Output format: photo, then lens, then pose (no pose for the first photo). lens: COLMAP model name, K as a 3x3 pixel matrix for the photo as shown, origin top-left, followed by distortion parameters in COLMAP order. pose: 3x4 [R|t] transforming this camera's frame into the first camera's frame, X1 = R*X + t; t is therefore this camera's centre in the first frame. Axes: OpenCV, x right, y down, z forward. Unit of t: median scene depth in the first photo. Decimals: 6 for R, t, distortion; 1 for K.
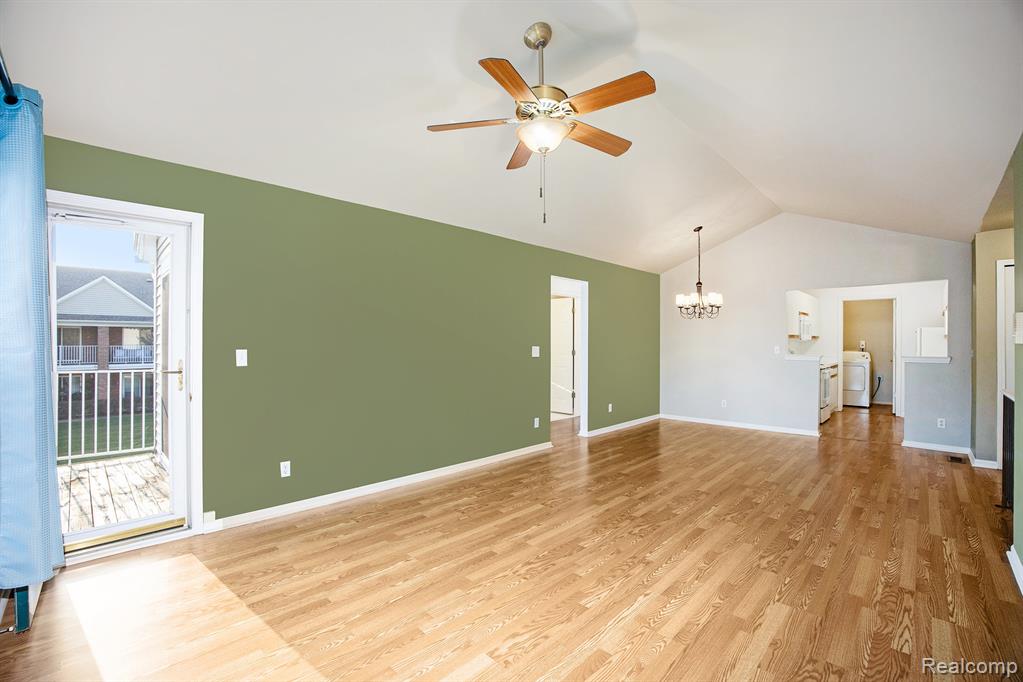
lens RADIAL K [[447.1, 0, 511.5], [0, 447.1, 341.0], [0, 0, 1]] dist [-0.073070, 0.014684]
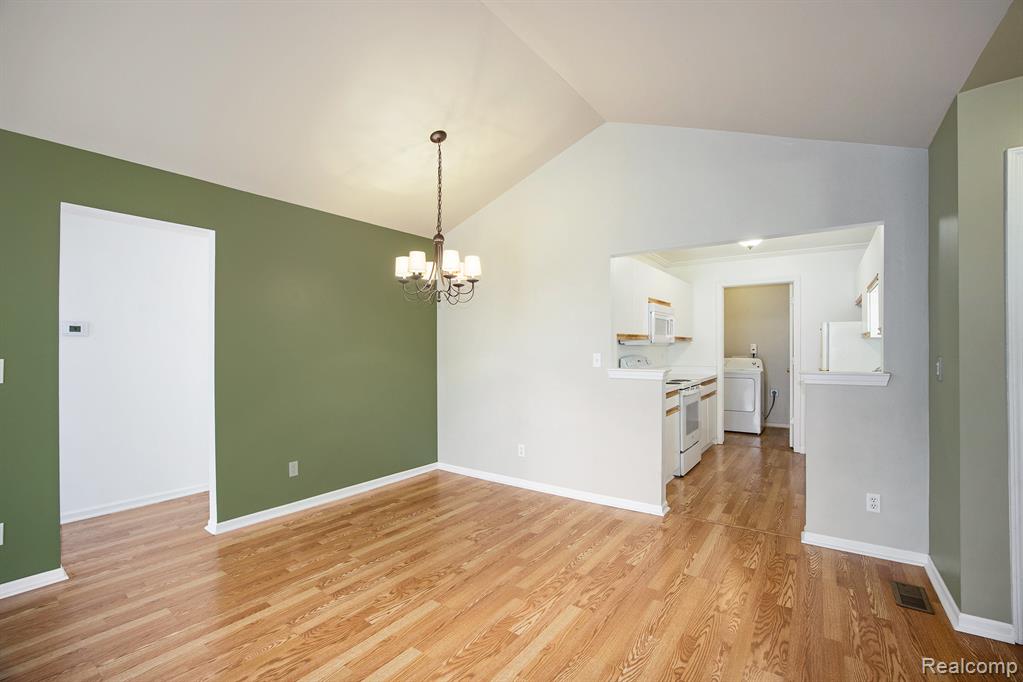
lens RADIAL K [[441.8, 0, 511.5], [0, 441.8, 341.0], [0, 0, 1]] dist [-0.071267, 0.022610]
pose [[0.989005, -0.000425, 0.147882, 0.511698], [0.001978, 0.999944, -0.010357, 0.002880], [-0.147869, 0.010536, 0.988951, 0.552936]]
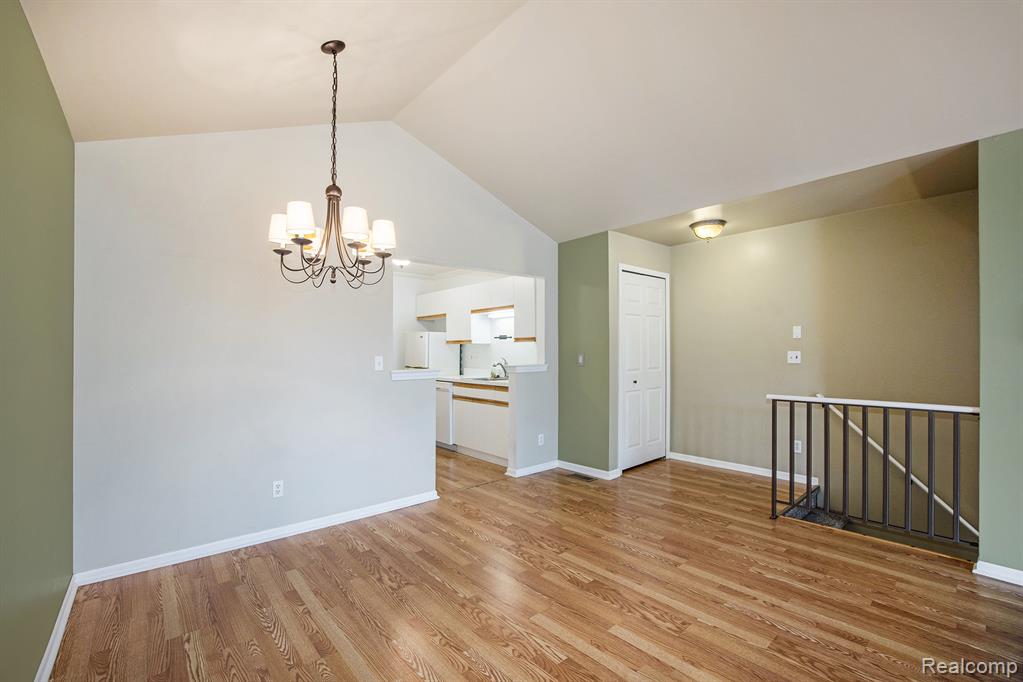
lens RADIAL K [[449.5, 0, 511.5], [0, 449.5, 341.0], [0, 0, 1]] dist [-0.041652, -0.000033]
pose [[0.098993, 0.016418, 0.994953, 0.080348], [0.005750, 0.999838, -0.017071, 0.005189], [-0.995072, 0.007411, 0.098882, 0.967249]]
